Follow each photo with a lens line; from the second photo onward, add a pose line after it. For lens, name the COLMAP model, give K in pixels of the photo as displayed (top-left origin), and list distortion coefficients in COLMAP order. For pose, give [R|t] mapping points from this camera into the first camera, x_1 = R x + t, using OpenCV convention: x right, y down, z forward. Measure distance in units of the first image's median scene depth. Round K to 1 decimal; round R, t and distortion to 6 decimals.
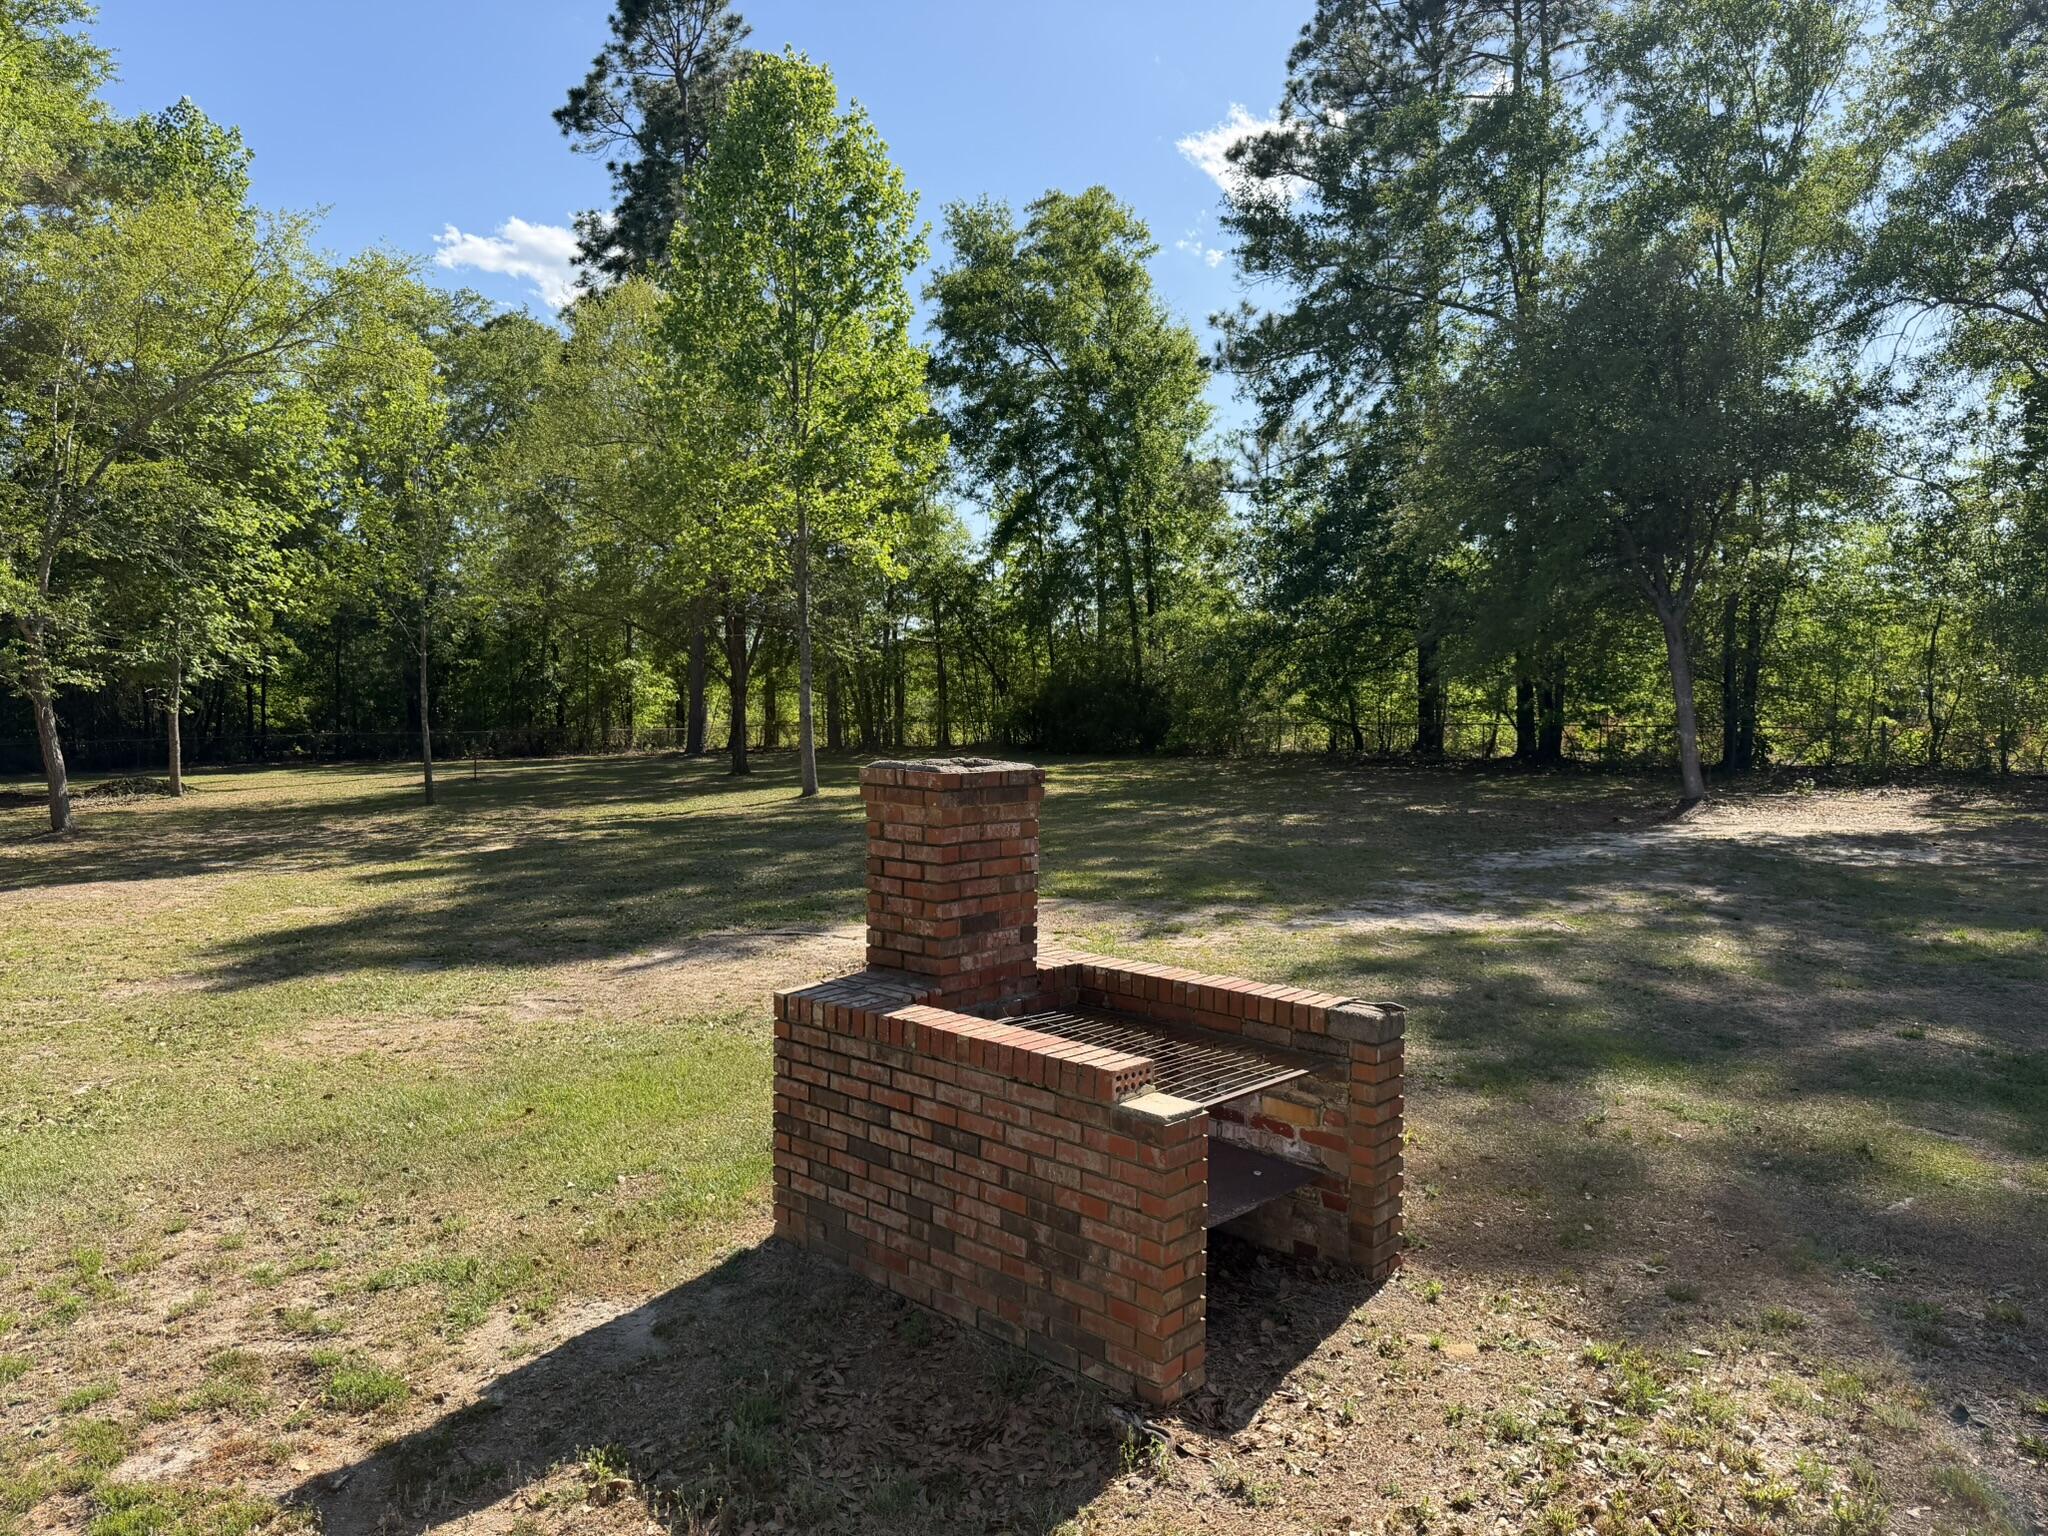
lens RADIAL K [[1444.4, 0, 1027.3], [0, 1444.4, 779.3], [0, 0, 1]] dist [0.072676, -0.095546]
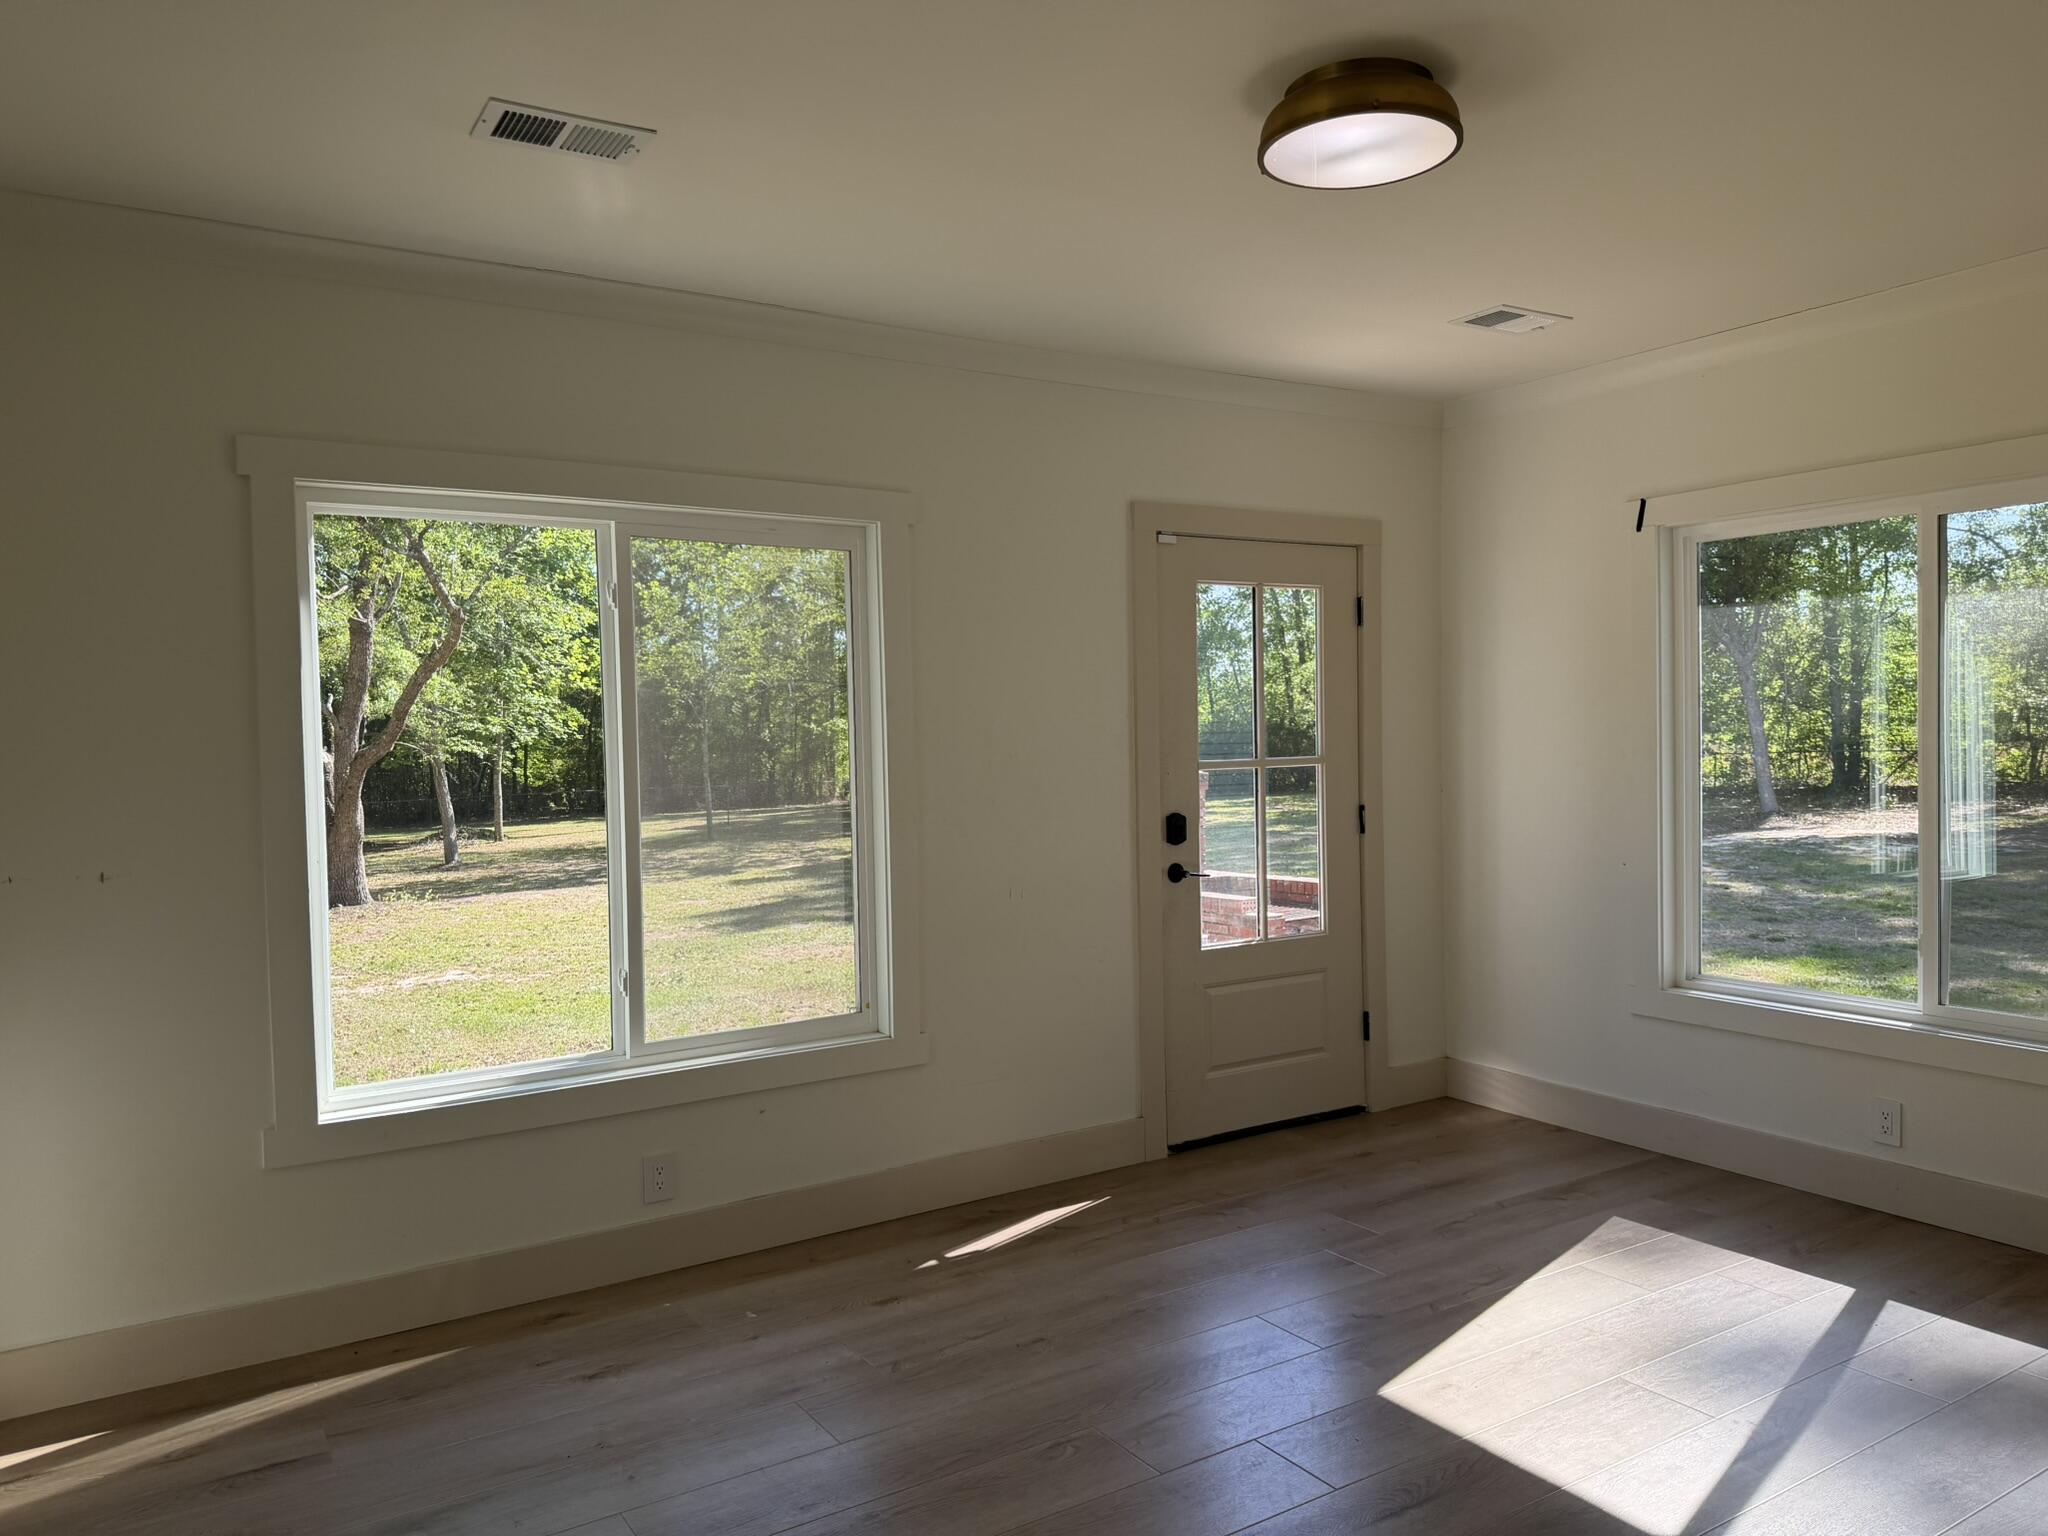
lens RADIAL K [[1433.2, 0, 1020.4], [0, 1433.2, 782.6], [0, 0, 1]] dist [0.073937, -0.098552]
pose [[0.993270, -0.022597, -0.113597, -0.030093], [0.018953, 0.999274, -0.033060, 0.048561], [0.114261, 0.030685, 0.992977, -0.695568]]
